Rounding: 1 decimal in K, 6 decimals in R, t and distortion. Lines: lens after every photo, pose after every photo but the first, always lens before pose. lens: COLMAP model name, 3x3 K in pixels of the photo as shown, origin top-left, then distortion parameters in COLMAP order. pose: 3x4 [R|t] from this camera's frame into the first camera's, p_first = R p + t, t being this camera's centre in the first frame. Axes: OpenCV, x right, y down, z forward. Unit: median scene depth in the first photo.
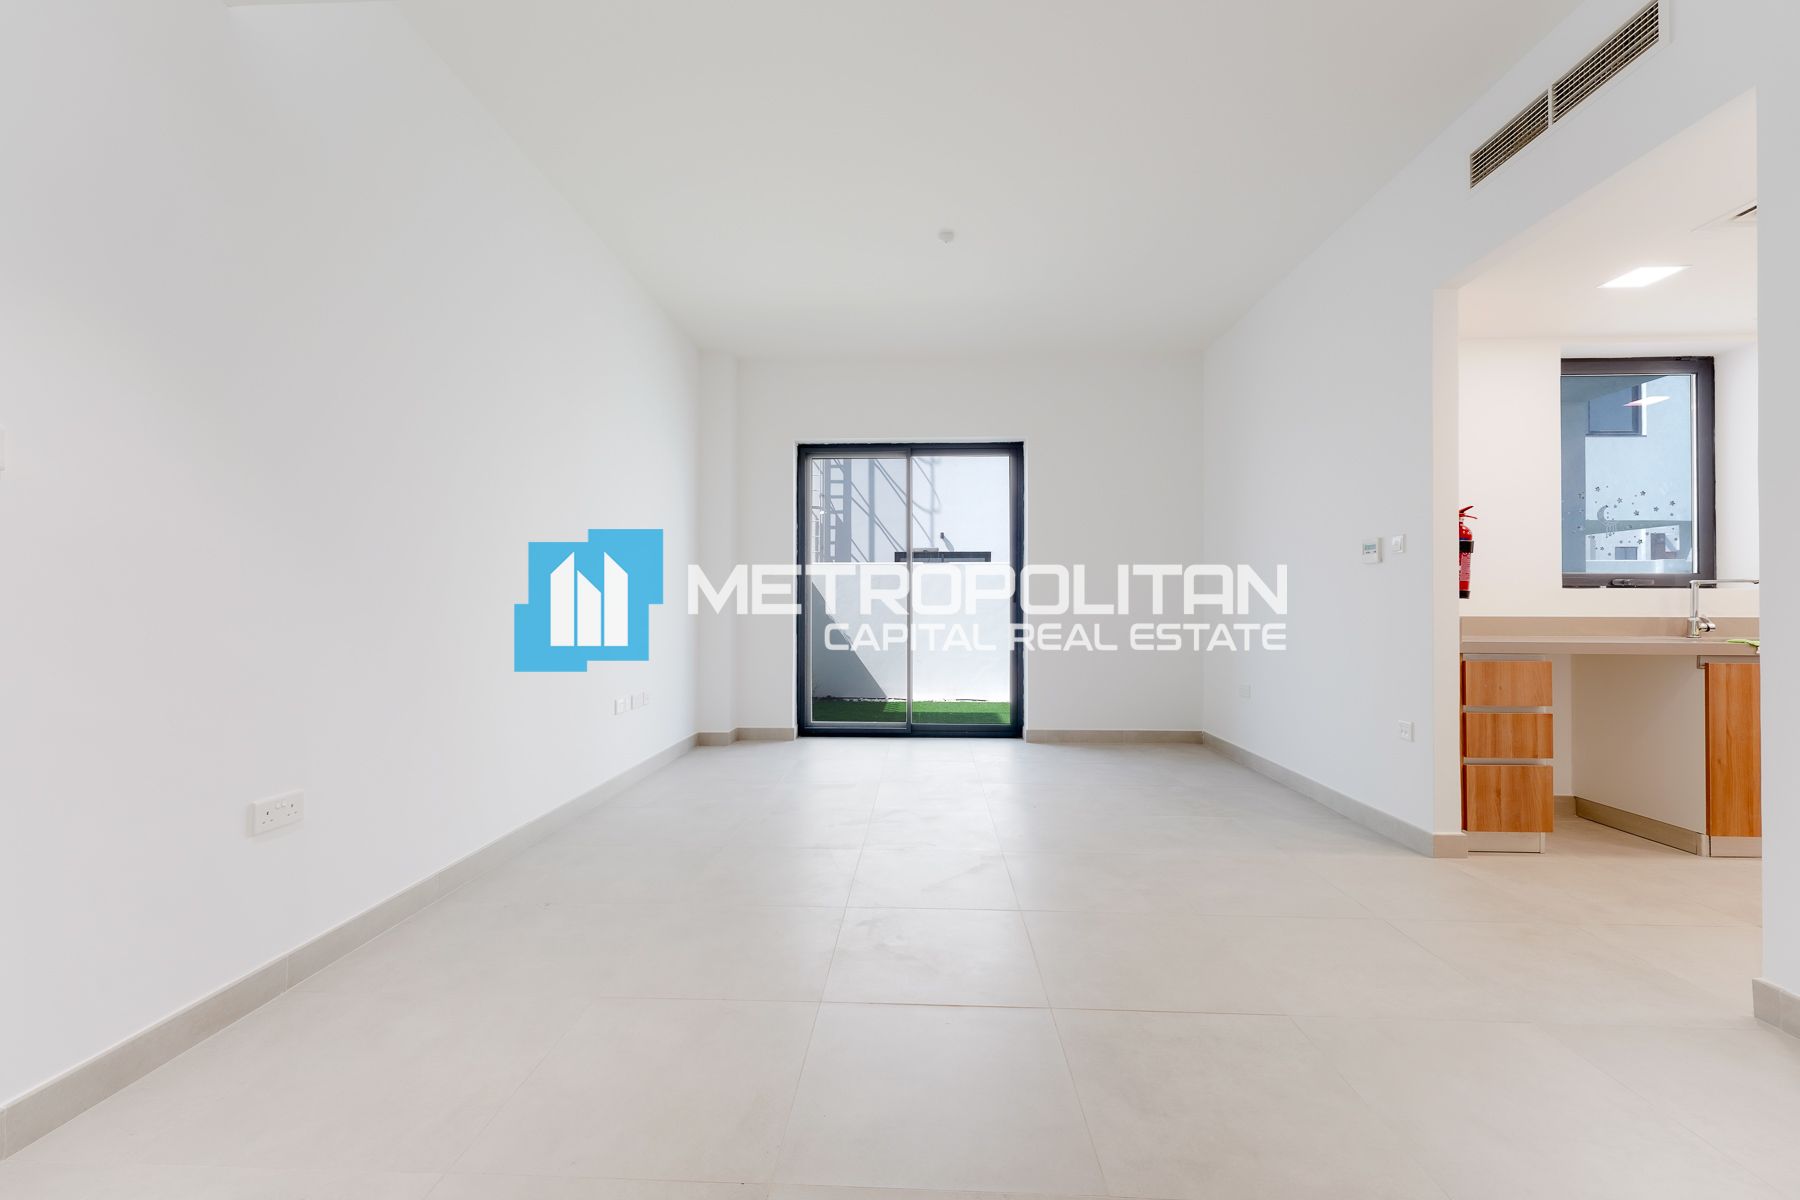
lens RADIAL K [[713.4, 0, 900.0], [0, 713.4, 600.0], [0, 0, 1]] dist [0.000607, 0.000100]
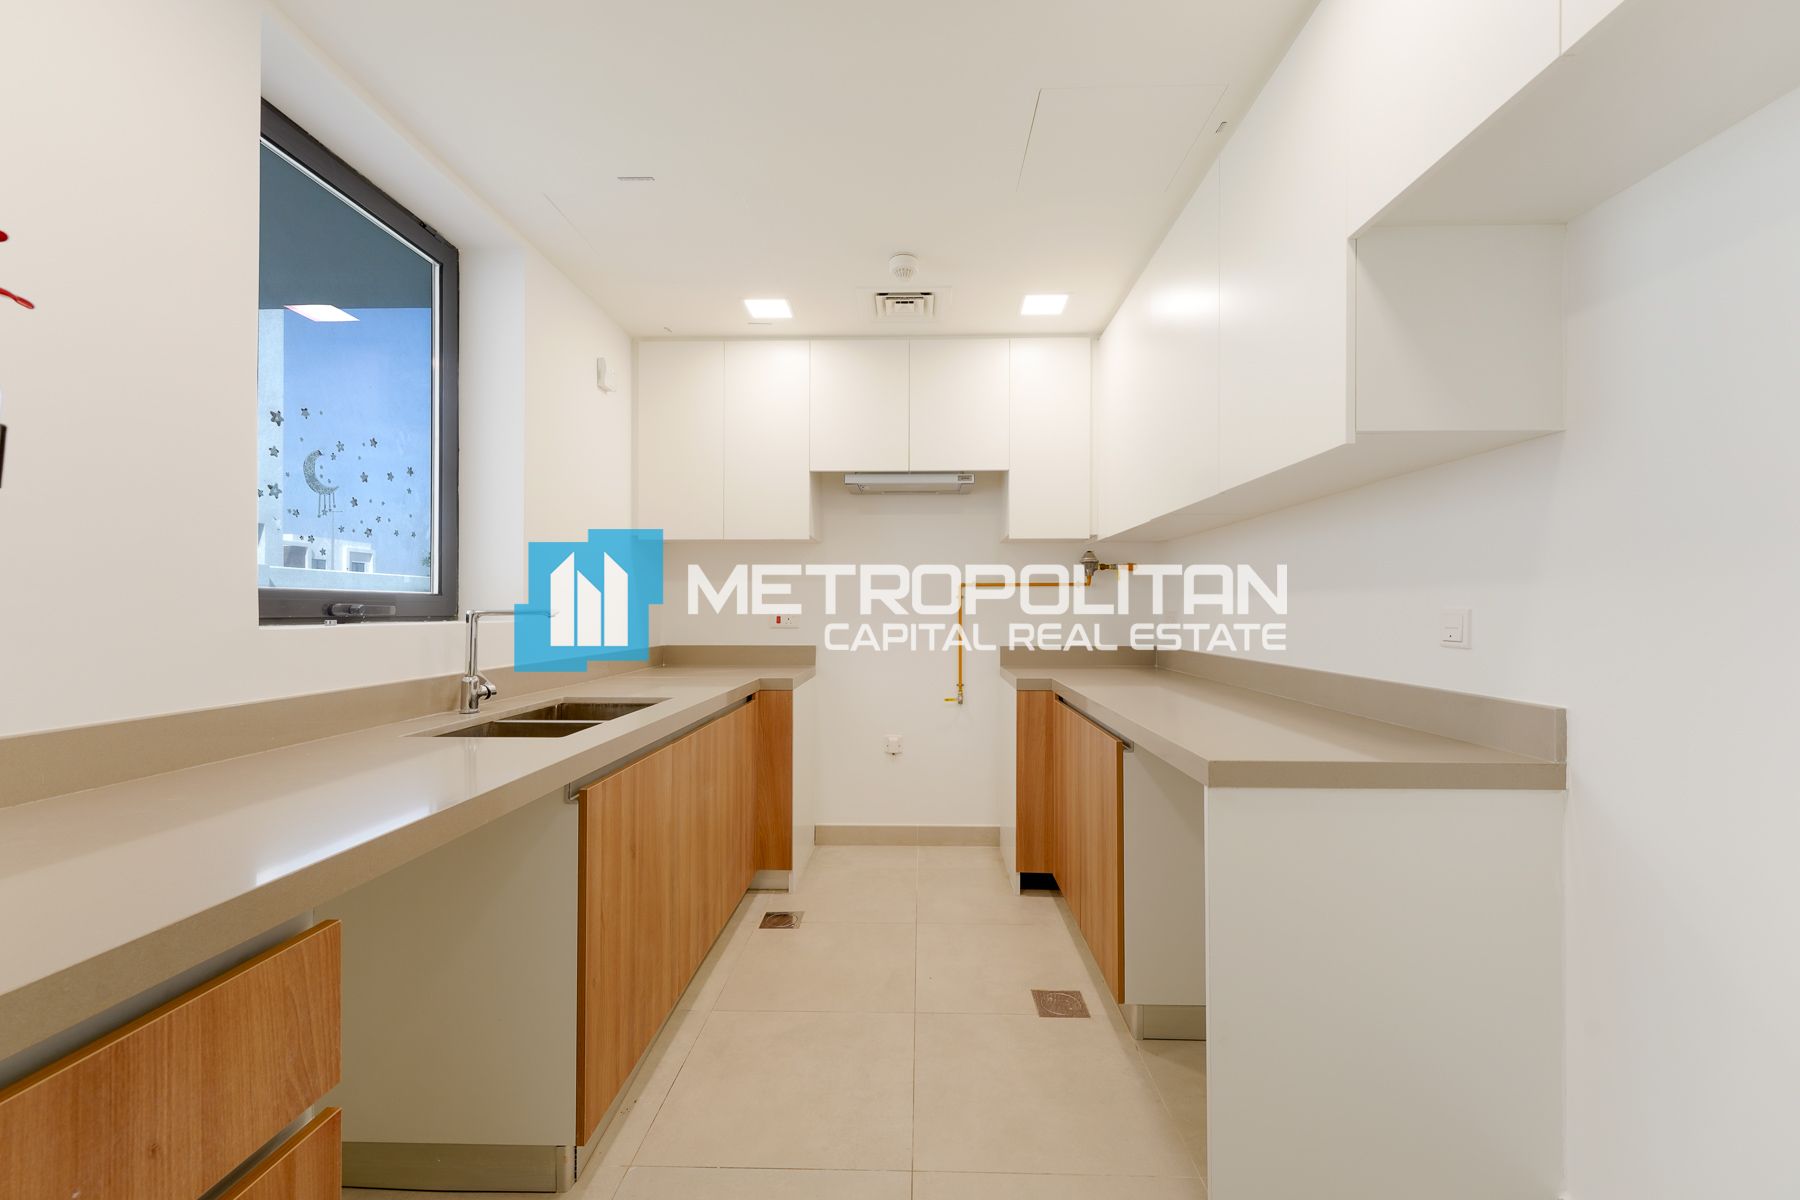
lens RADIAL K [[743.1, 0, 900.0], [0, 743.1, 600.0], [0, 0, 1]] dist [-0.000704, -0.000124]
pose [[-0.004894, 0.012724, 0.999907, 0.508027], [-0.005505, 0.999904, -0.012751, -0.027467], [-0.999973, -0.005567, -0.004824, 0.639990]]
